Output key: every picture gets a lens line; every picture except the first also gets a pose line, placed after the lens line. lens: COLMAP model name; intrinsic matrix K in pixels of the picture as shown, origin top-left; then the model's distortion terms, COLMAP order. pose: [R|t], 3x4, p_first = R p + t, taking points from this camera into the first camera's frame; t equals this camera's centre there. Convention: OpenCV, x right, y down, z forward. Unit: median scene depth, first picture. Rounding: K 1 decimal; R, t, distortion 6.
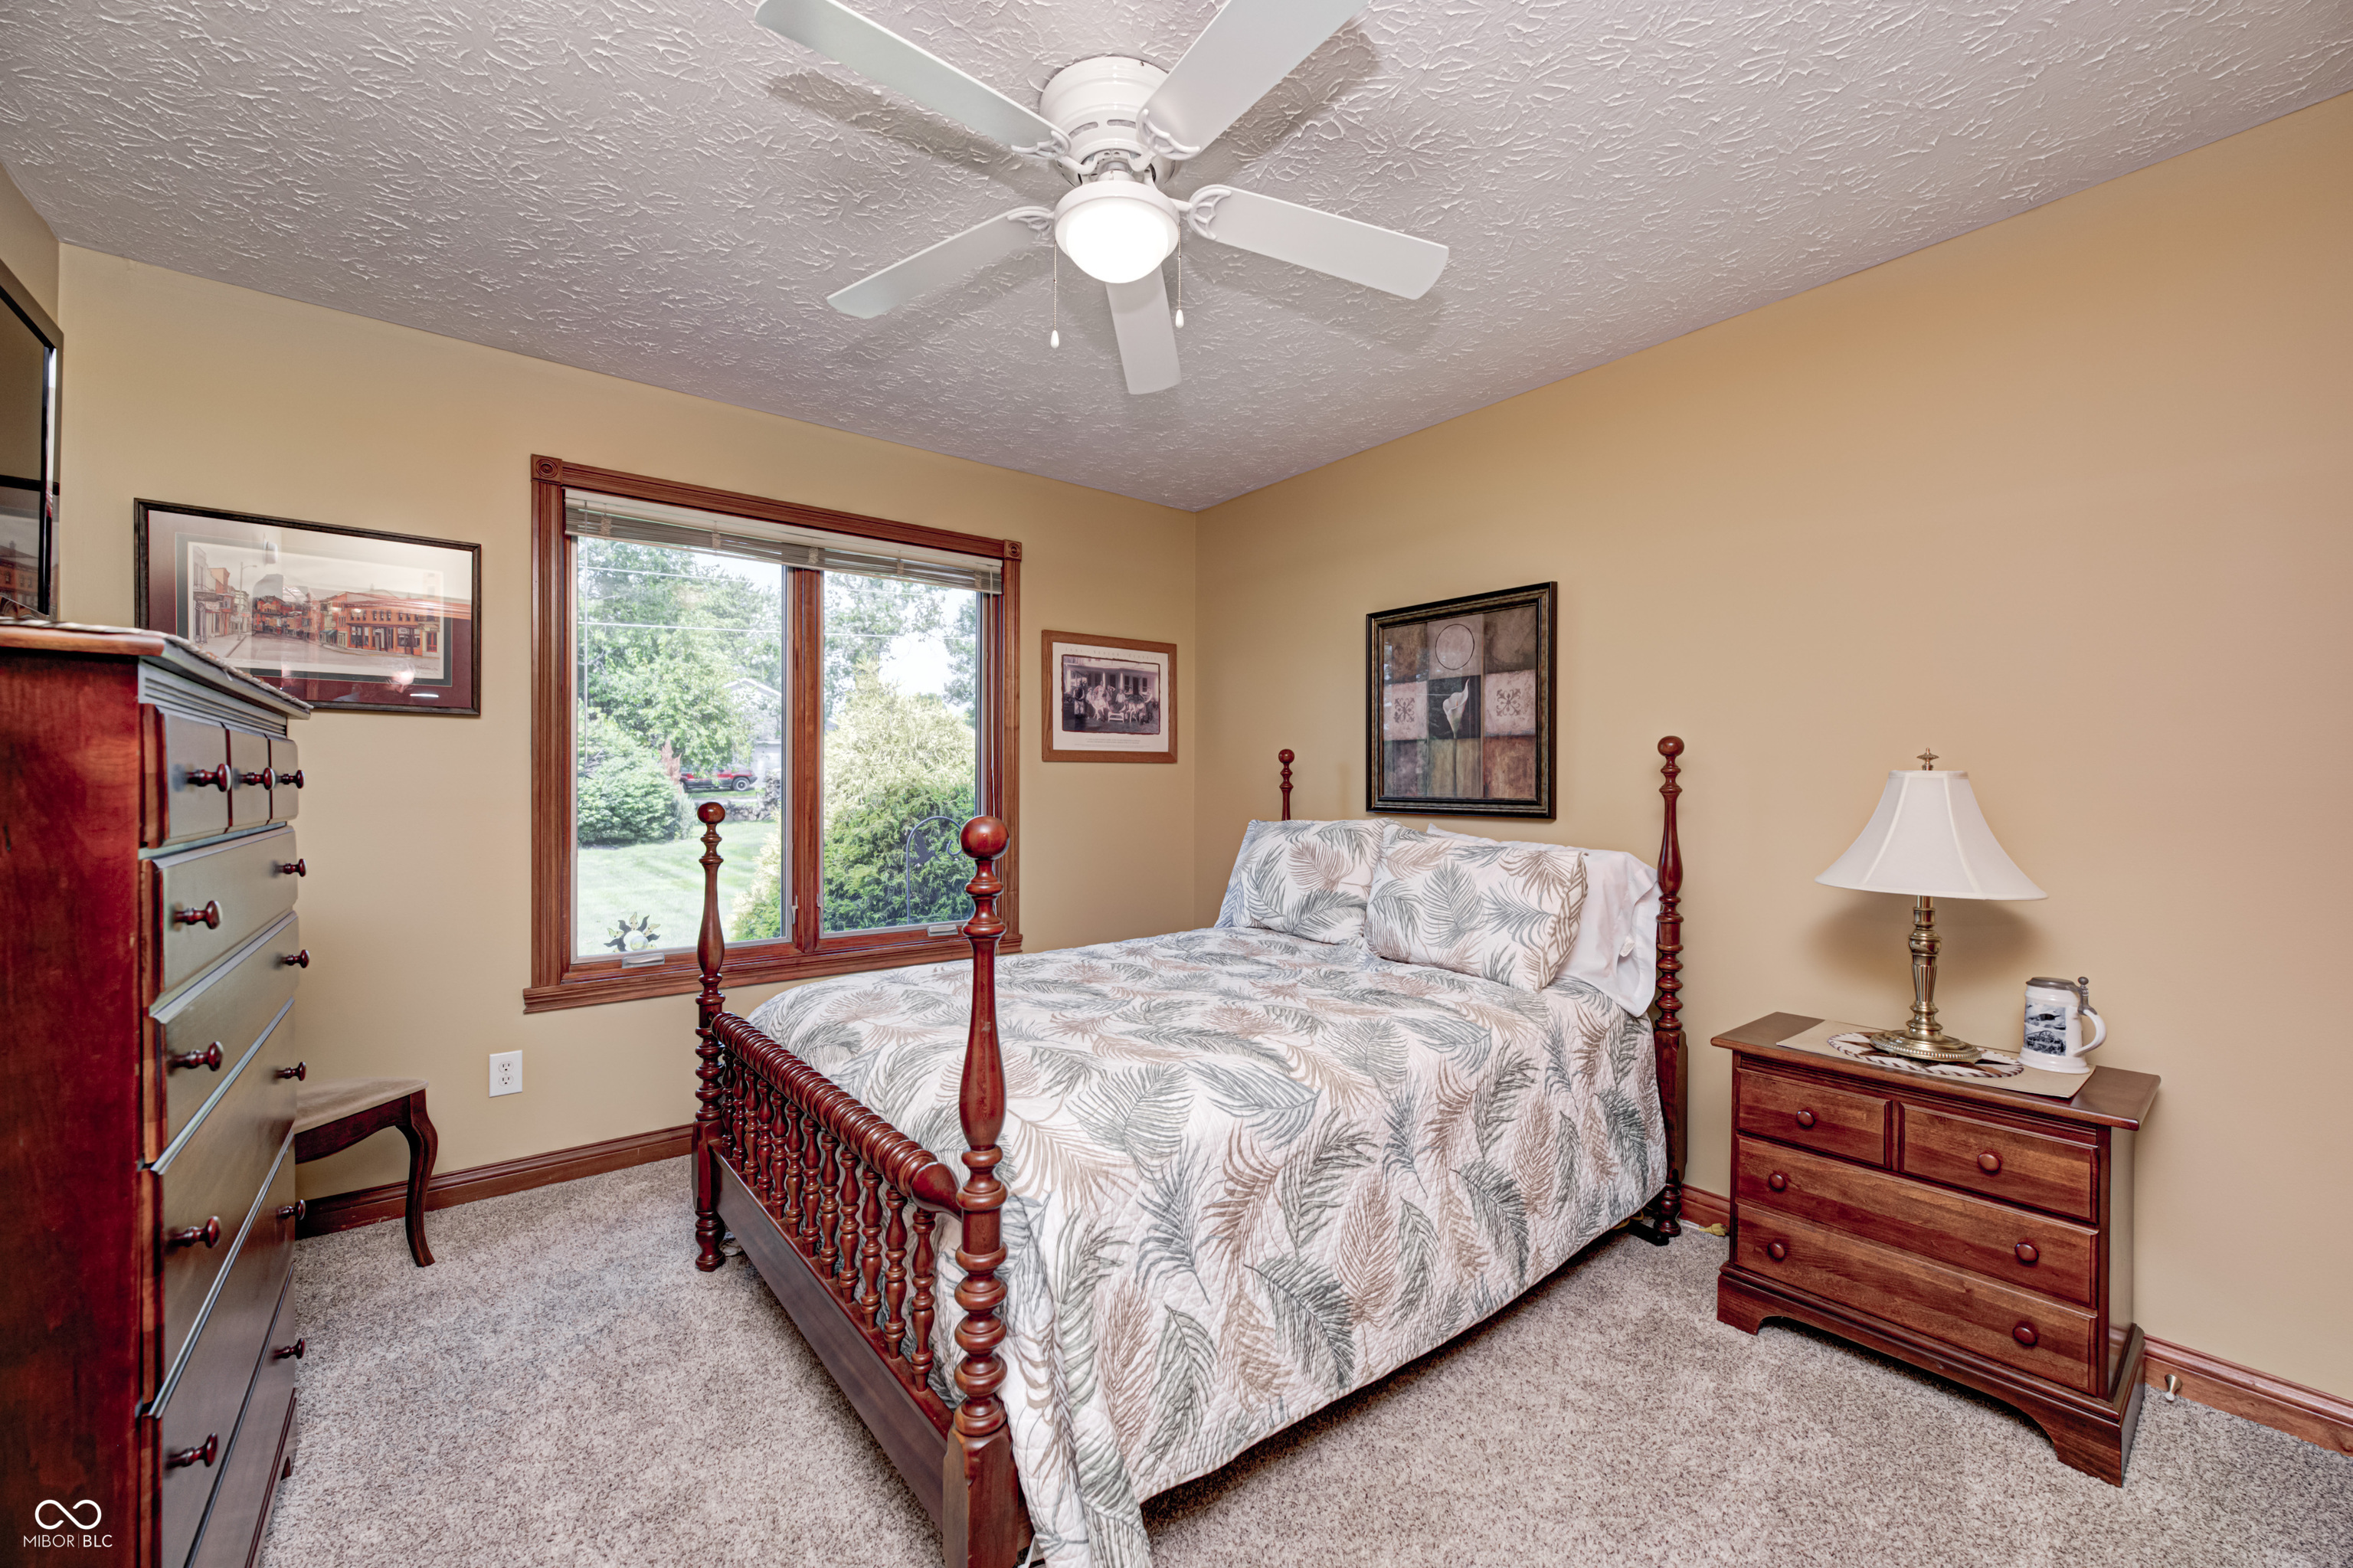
lens RADIAL K [[934.5, 0, 1180.0], [0, 934.5, 792.4], [0, 0, 1]] dist [-0.003525, 0.000835]
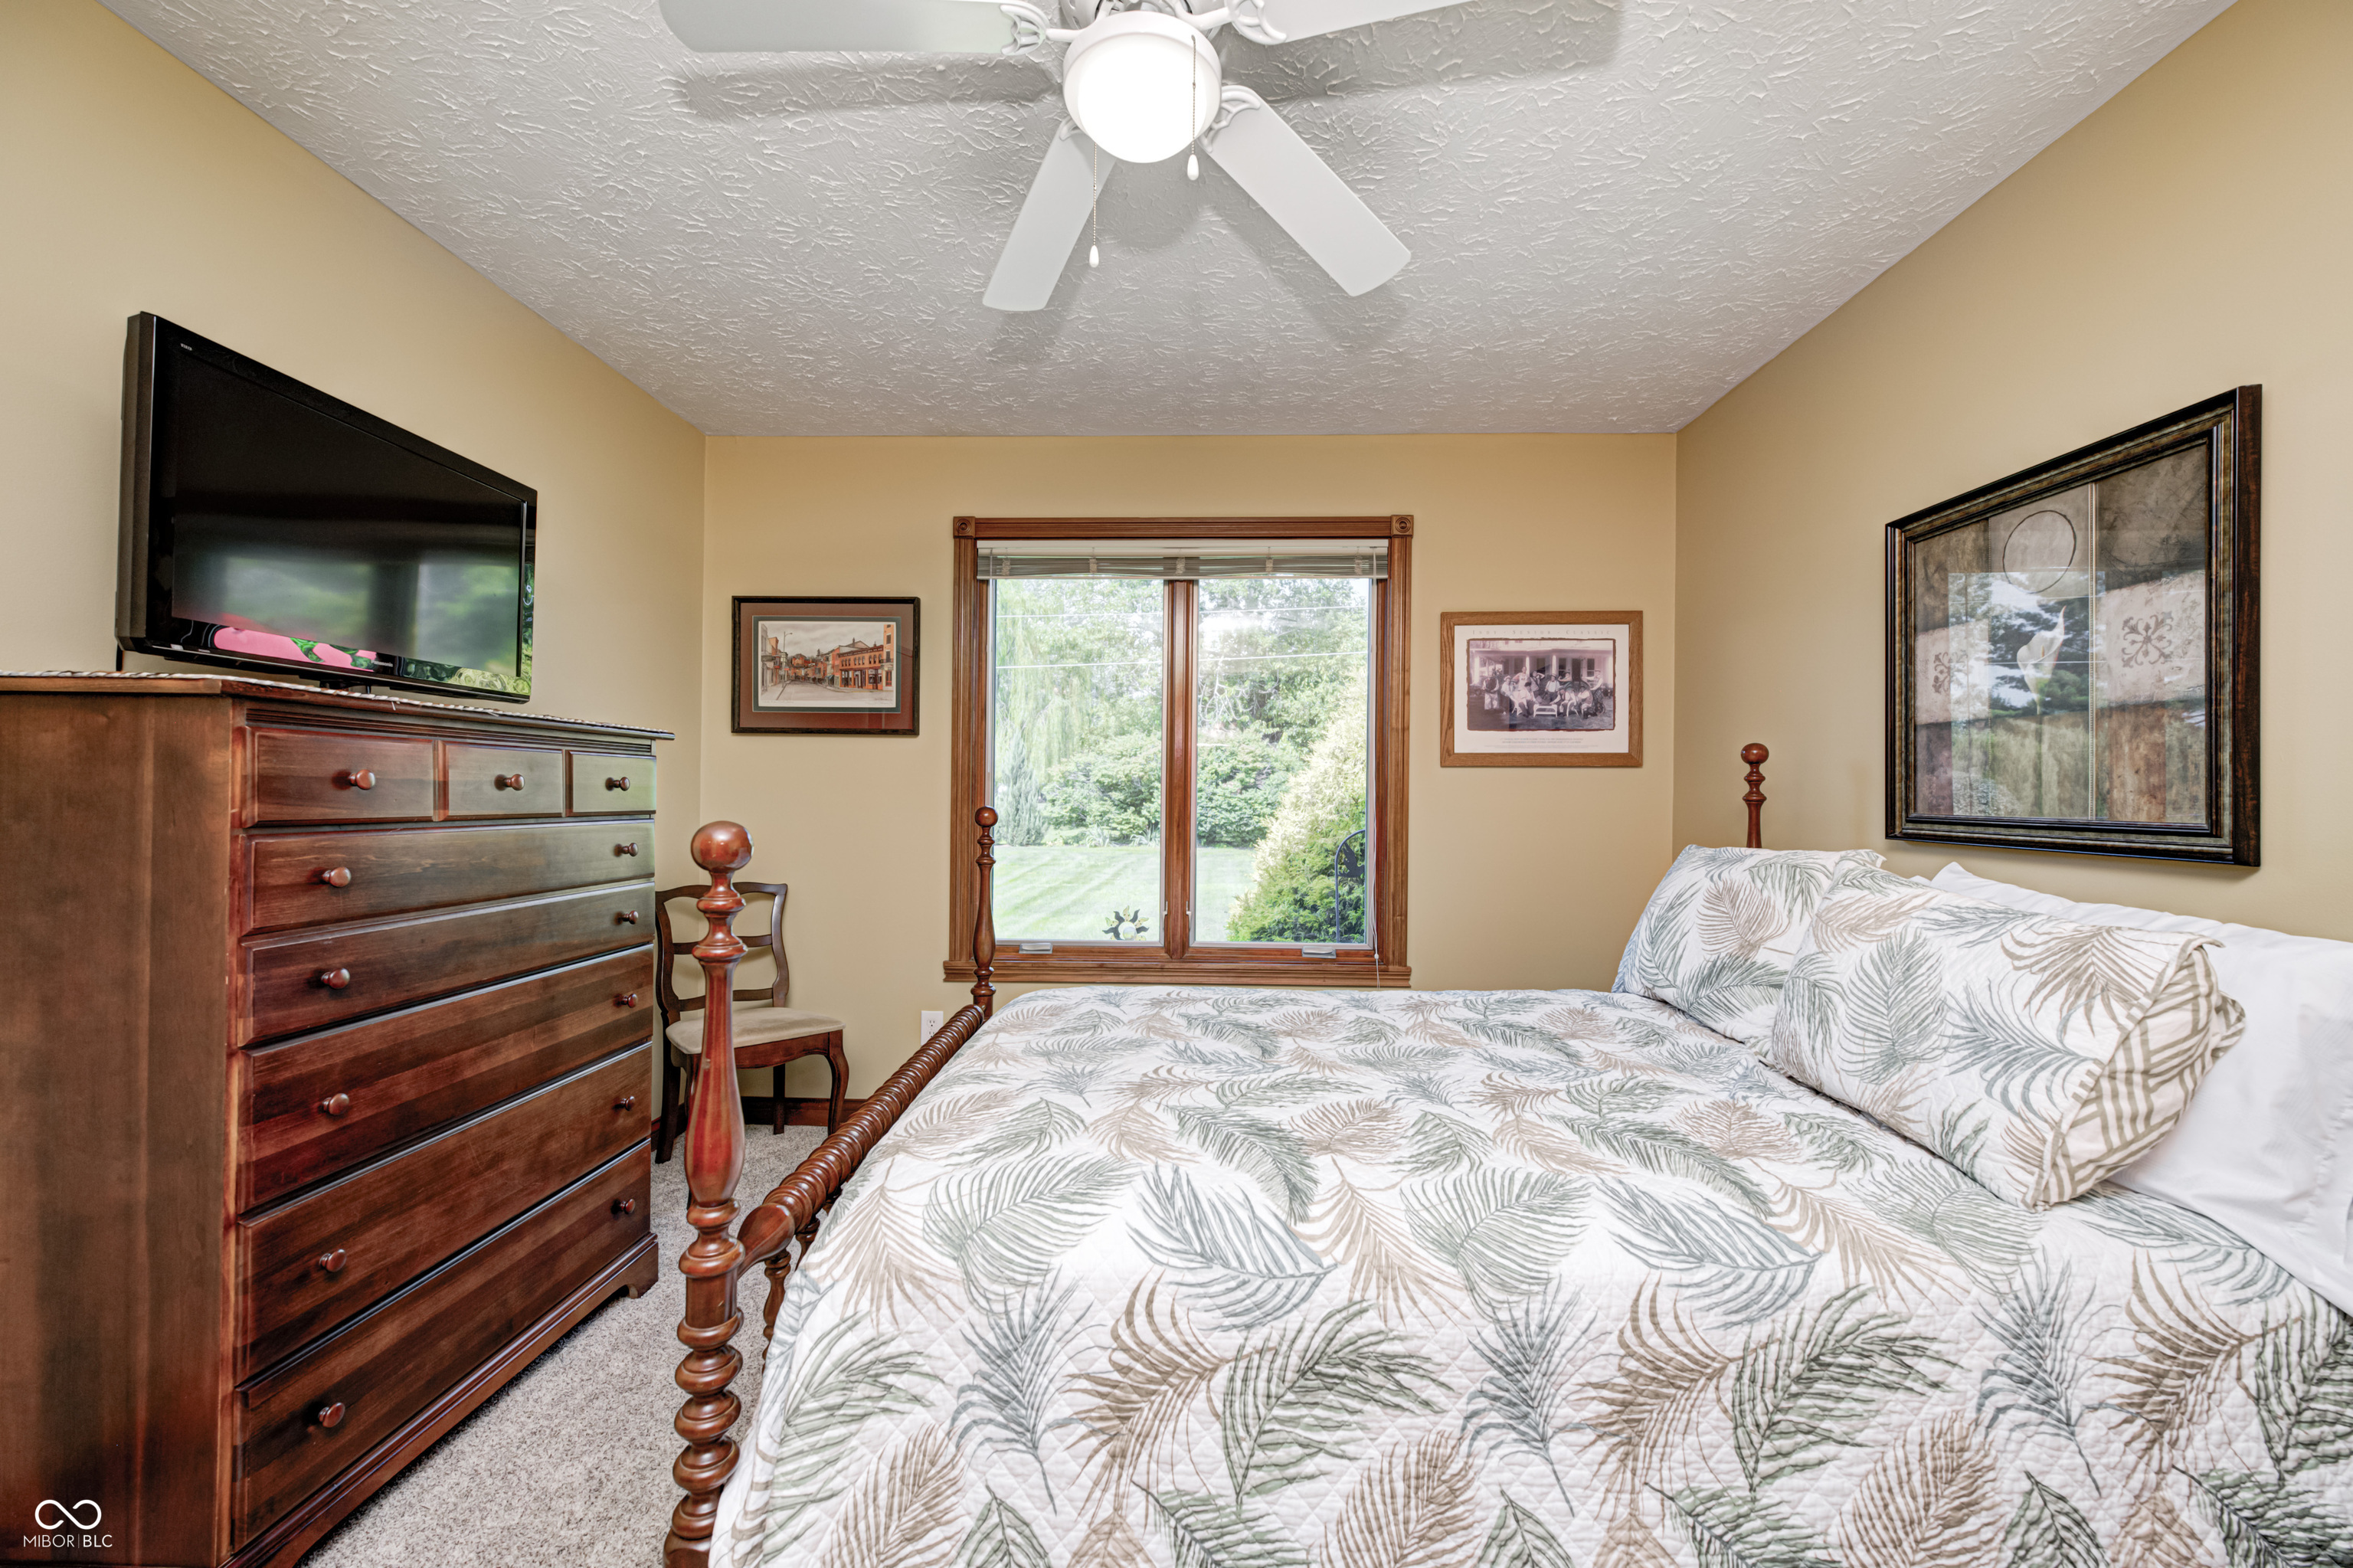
lens RADIAL K [[934.5, 0, 1175.0], [0, 934.5, 787.8], [0, 0, 1]] dist [-0.003525, 0.000835]
pose [[0.762052, 0.000045, -0.647516, 0.281632], [-0.011407, 0.999846, -0.013355, 0.000196], [0.647416, 0.017563, 0.761935, 0.251996]]
